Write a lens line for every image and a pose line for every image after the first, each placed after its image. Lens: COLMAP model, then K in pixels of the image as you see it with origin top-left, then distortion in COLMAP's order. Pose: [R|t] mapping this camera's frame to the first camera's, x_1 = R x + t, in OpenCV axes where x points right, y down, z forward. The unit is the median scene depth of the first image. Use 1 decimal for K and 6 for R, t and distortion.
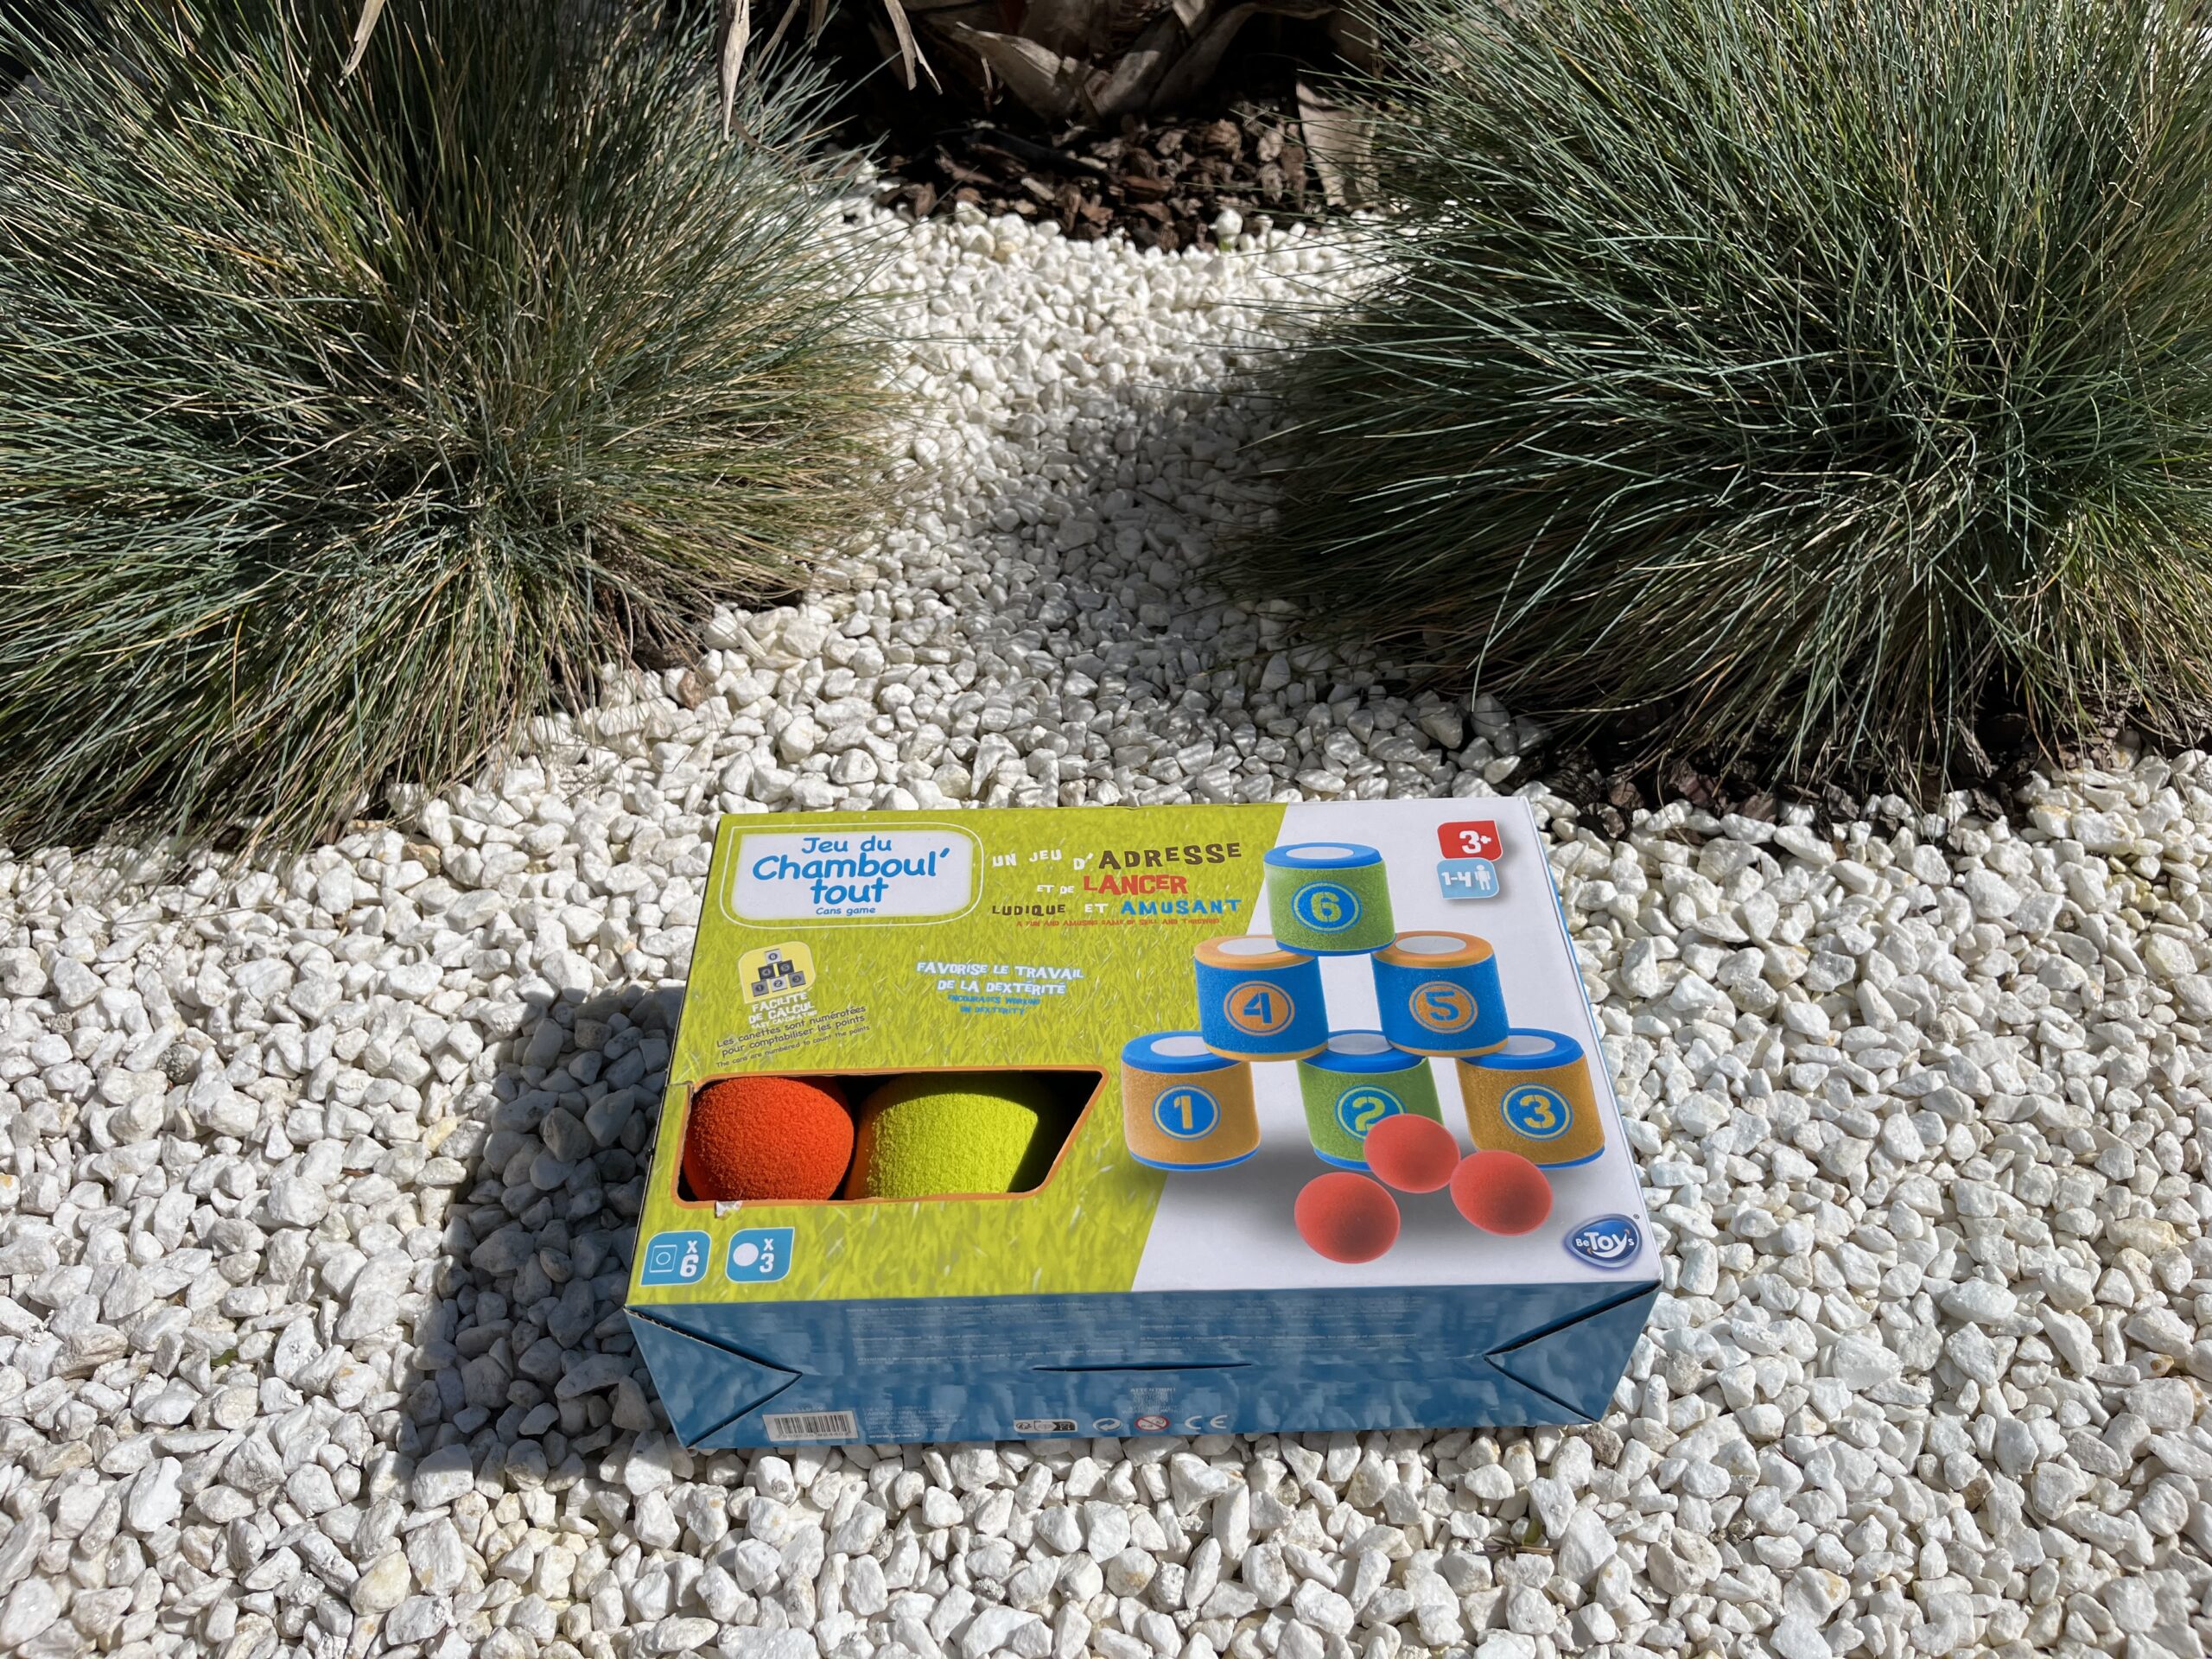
lens RADIAL K [[1681.6, 0, 1099.0], [0, 1681.6, 813.5], [0, 0, 1]] dist [0.057244, -0.092220]
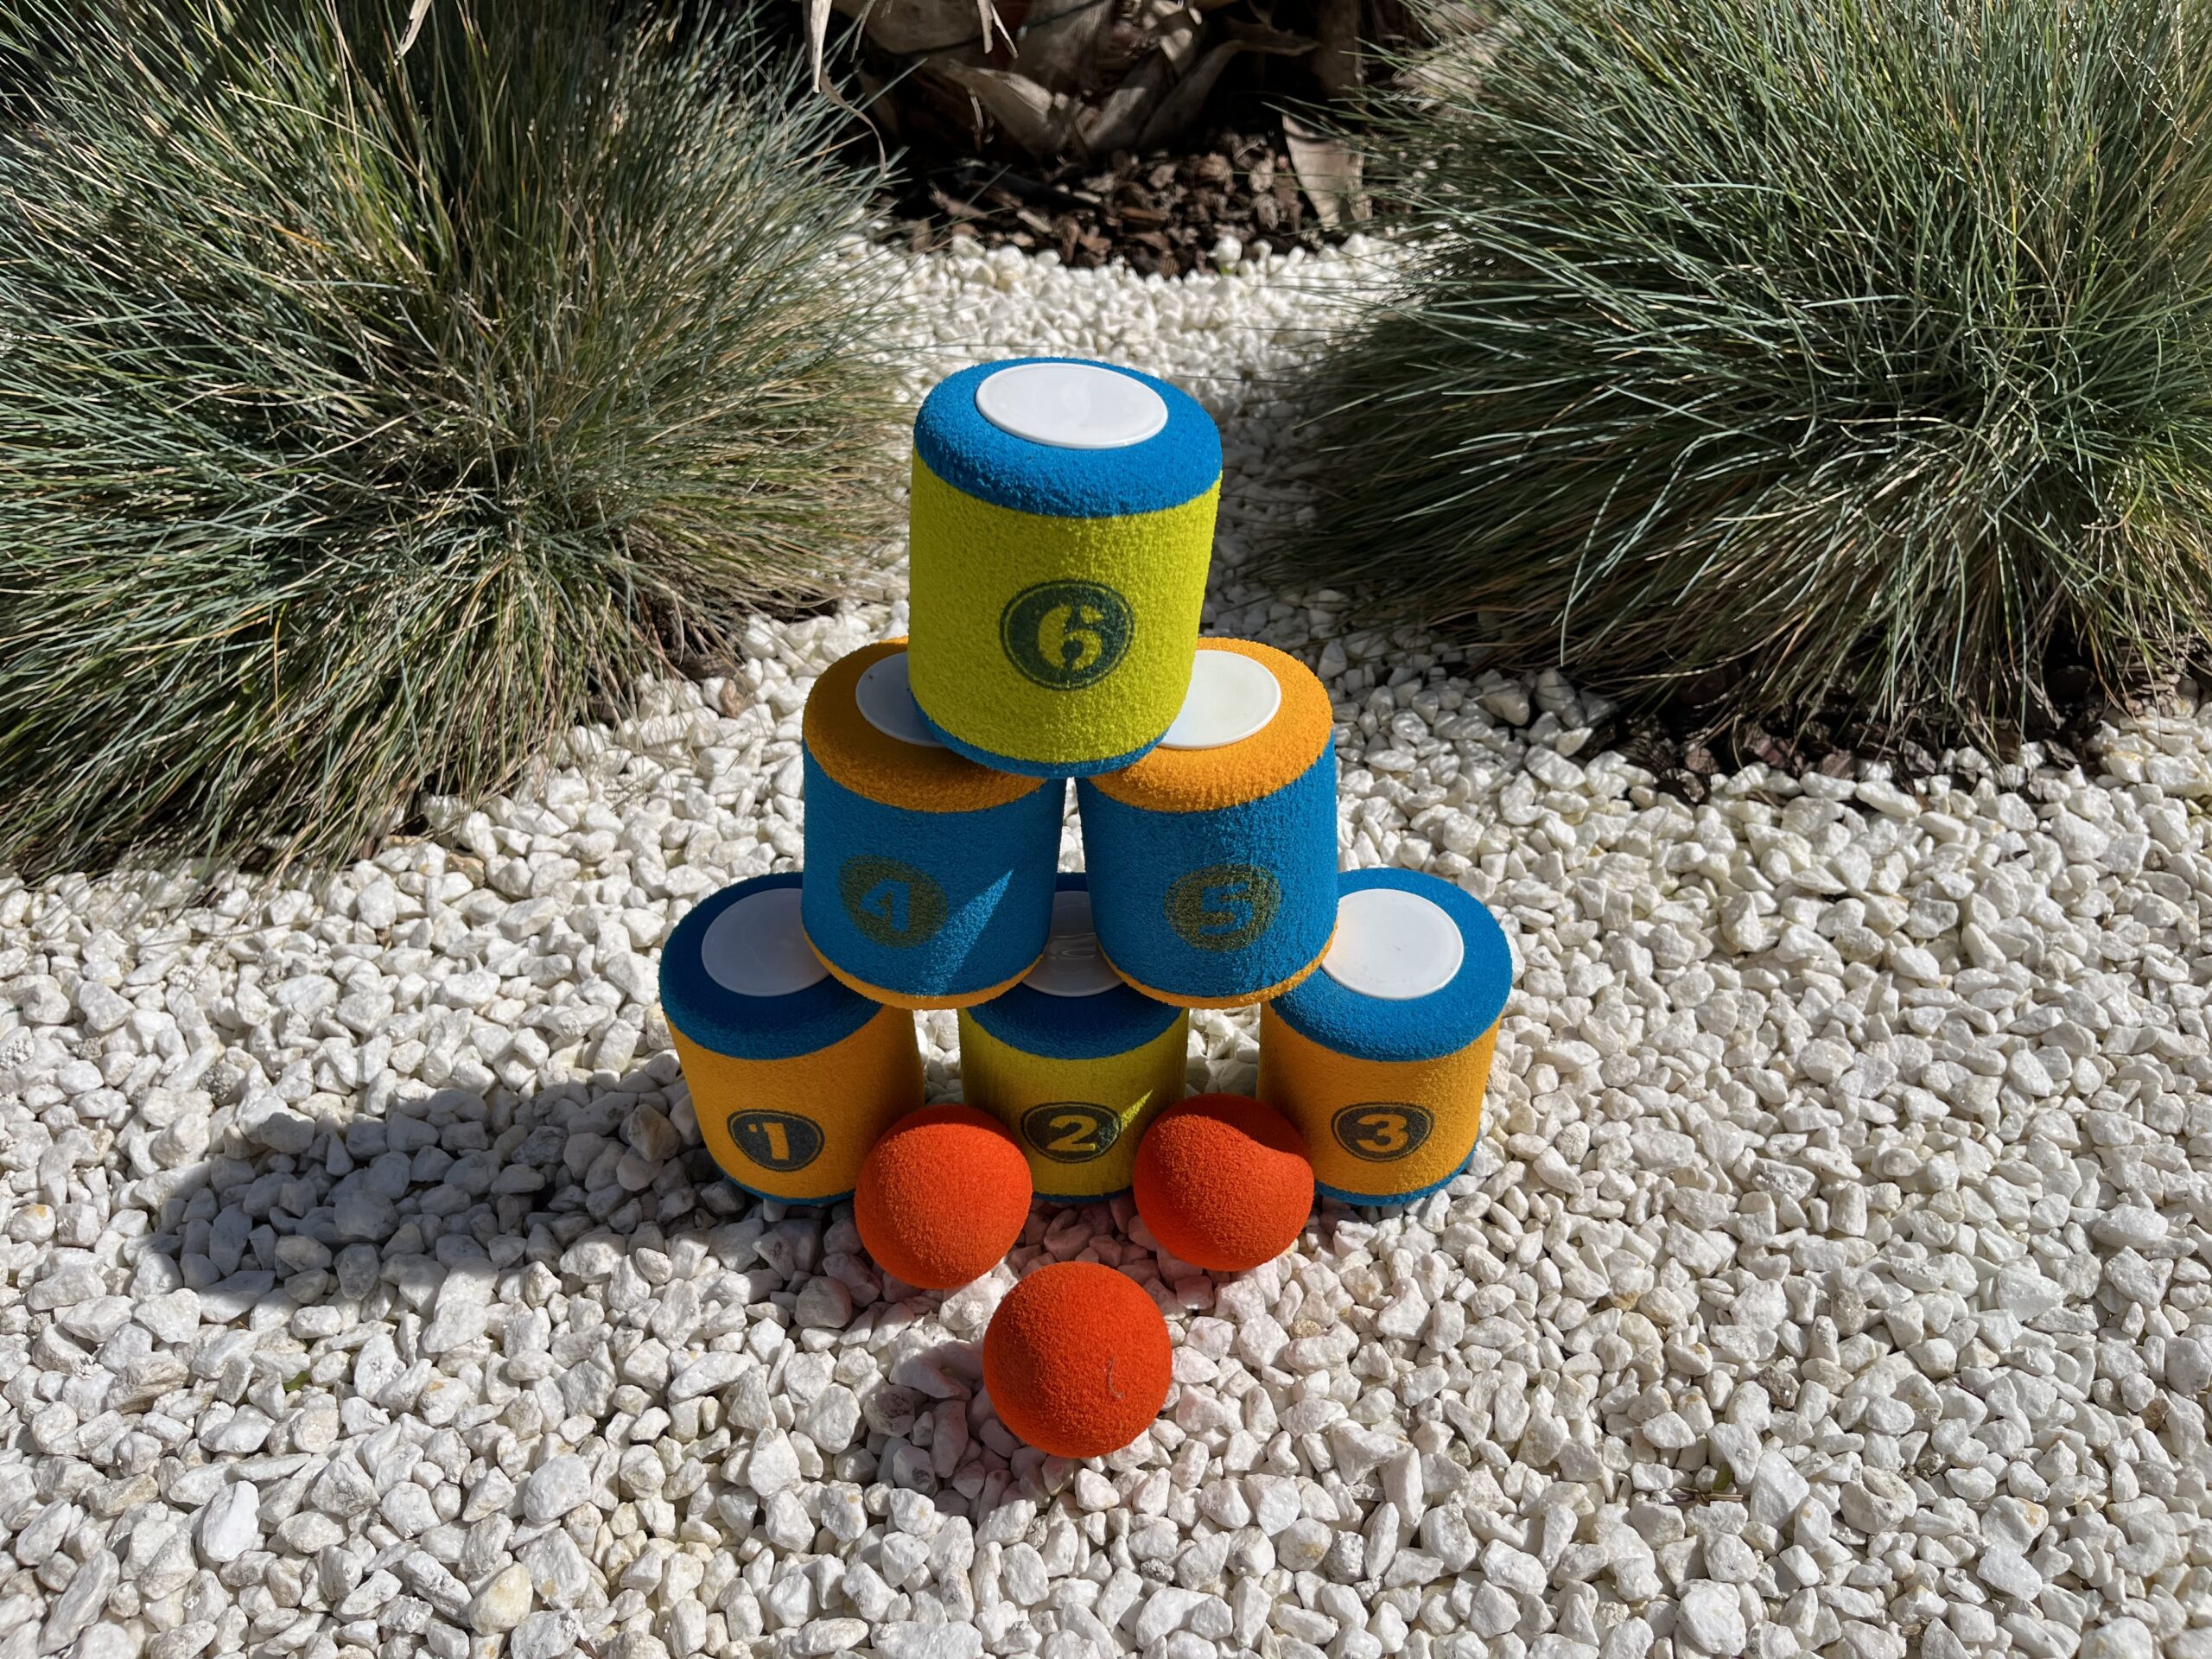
lens RADIAL K [[1681.6, 0, 1104.1], [0, 1681.6, 829.2], [0, 0, 1]] dist [0.057244, -0.092220]
pose [[0.998099, -0.036329, 0.049792, -0.094643], [0.039063, 0.997717, -0.055084, 0.075157], [-0.047677, 0.056925, 0.997239, 0.033788]]
